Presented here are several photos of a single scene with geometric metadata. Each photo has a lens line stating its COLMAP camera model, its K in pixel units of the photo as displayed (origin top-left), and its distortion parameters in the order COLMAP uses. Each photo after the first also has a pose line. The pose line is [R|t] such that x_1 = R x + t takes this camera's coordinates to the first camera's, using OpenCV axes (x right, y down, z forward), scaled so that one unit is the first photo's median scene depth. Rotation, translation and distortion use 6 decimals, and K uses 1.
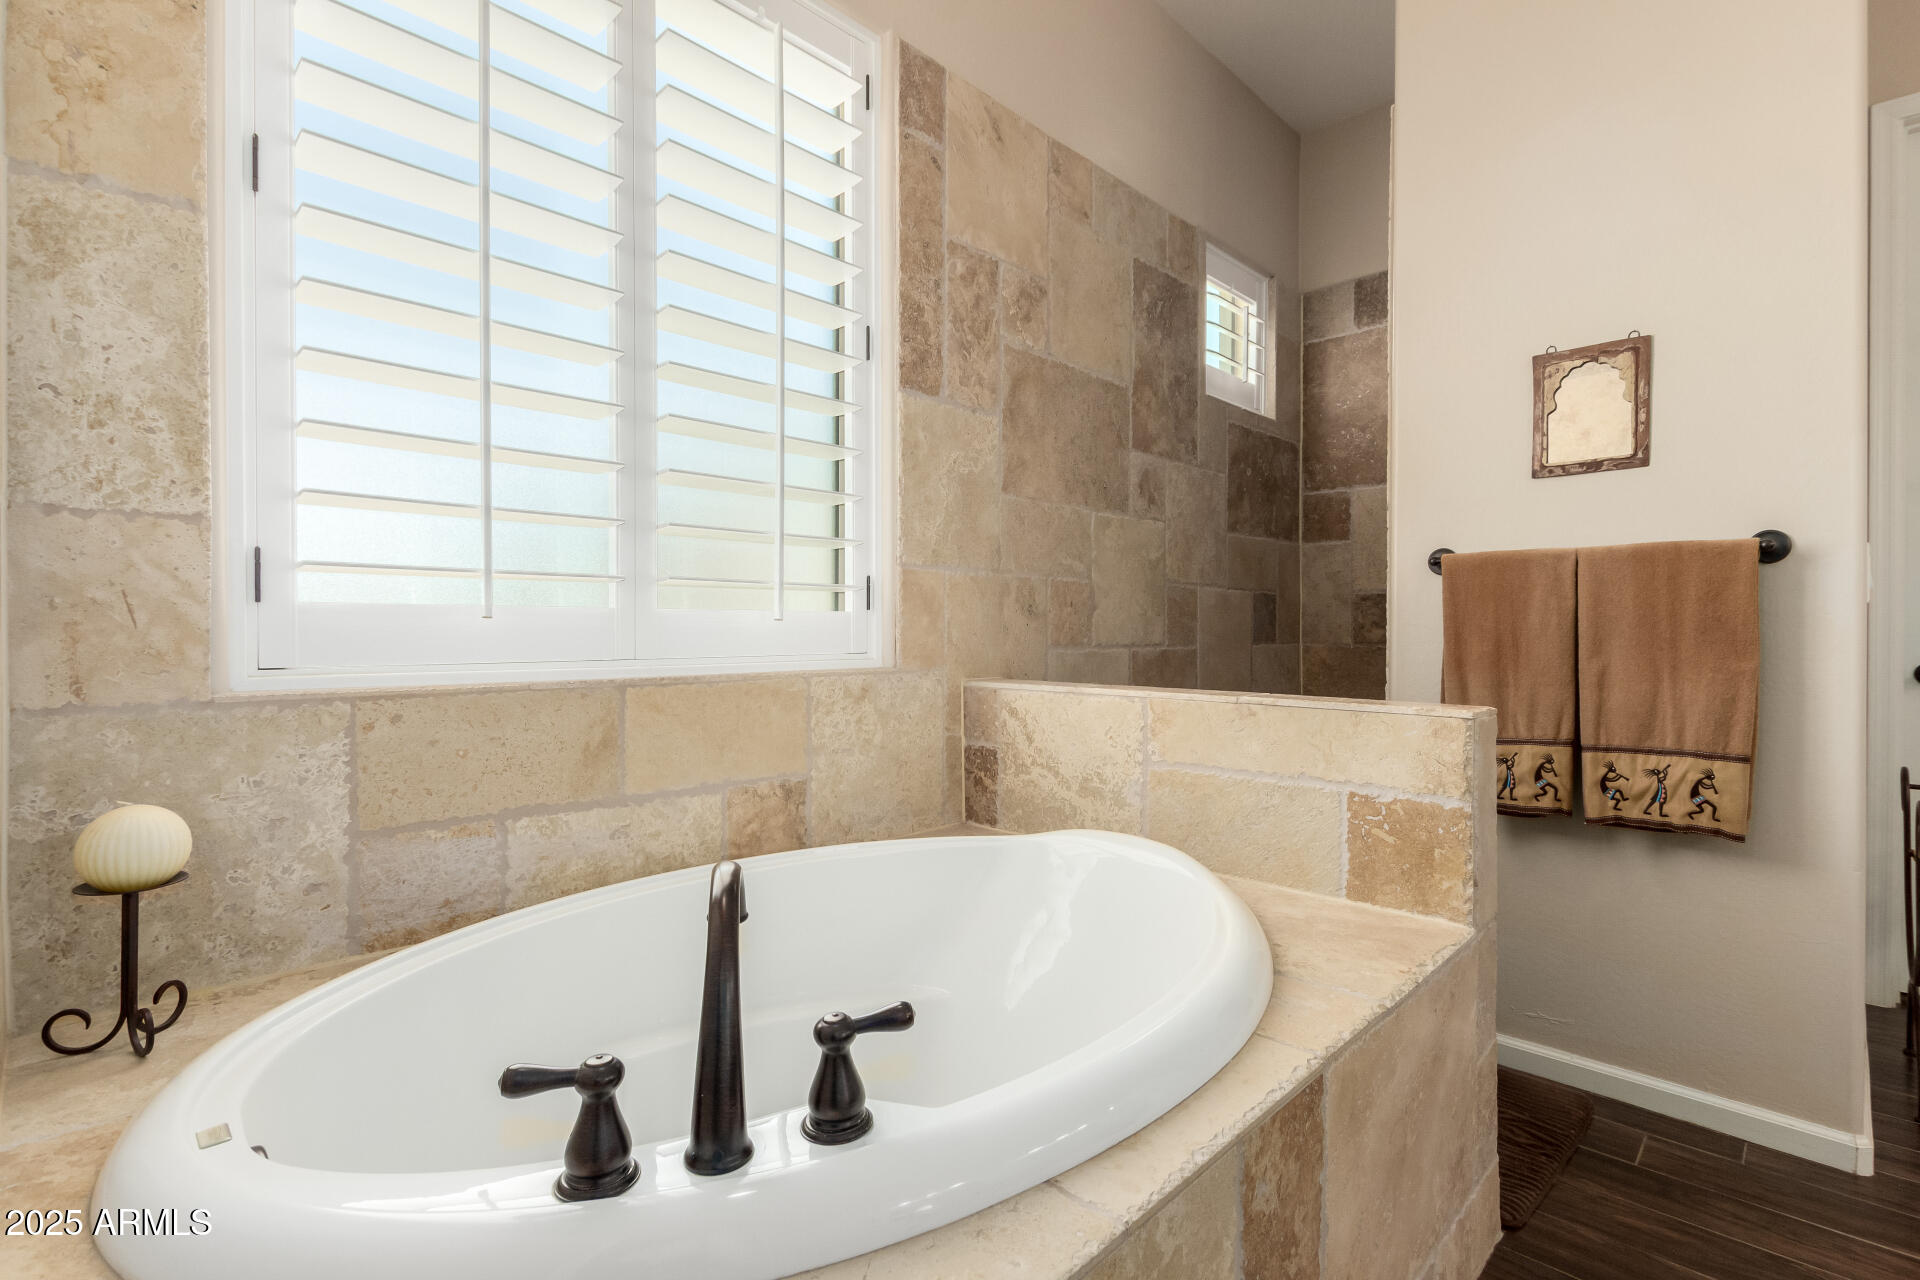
lens RADIAL K [[905.1, 0, 963.0], [0, 905.1, 630.8], [0, 0, 1]] dist [0.017728, -0.006650]
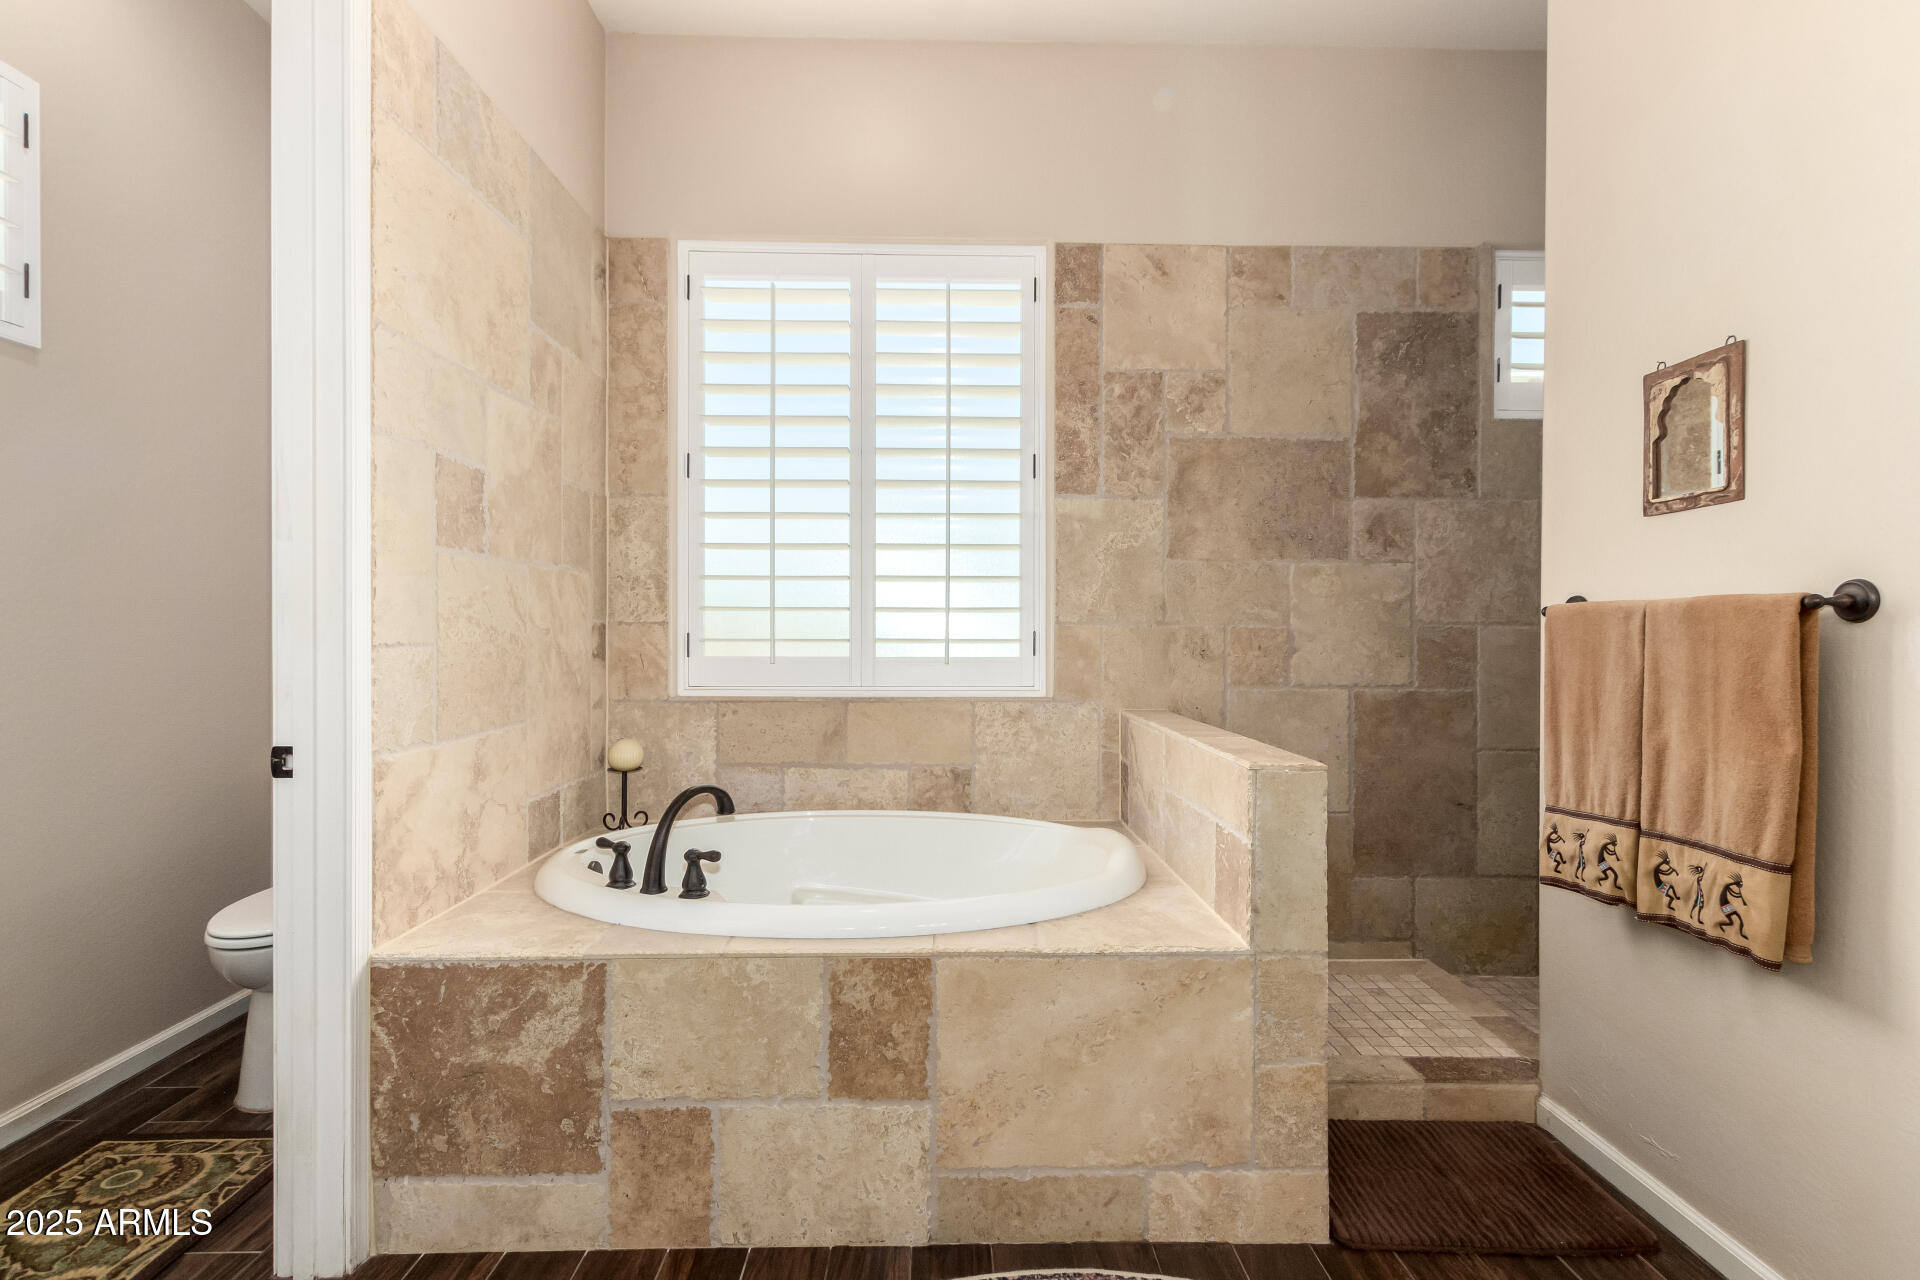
lens RADIAL K [[905.1, 0, 963.0], [0, 905.1, 630.8], [0, 0, 1]] dist [0.017728, -0.006650]
pose [[0.705675, -0.000549, -0.708536, 0.806833], [-0.003511, 0.999985, -0.004272, -0.054871], [0.708527, 0.005502, 0.705662, -0.070011]]
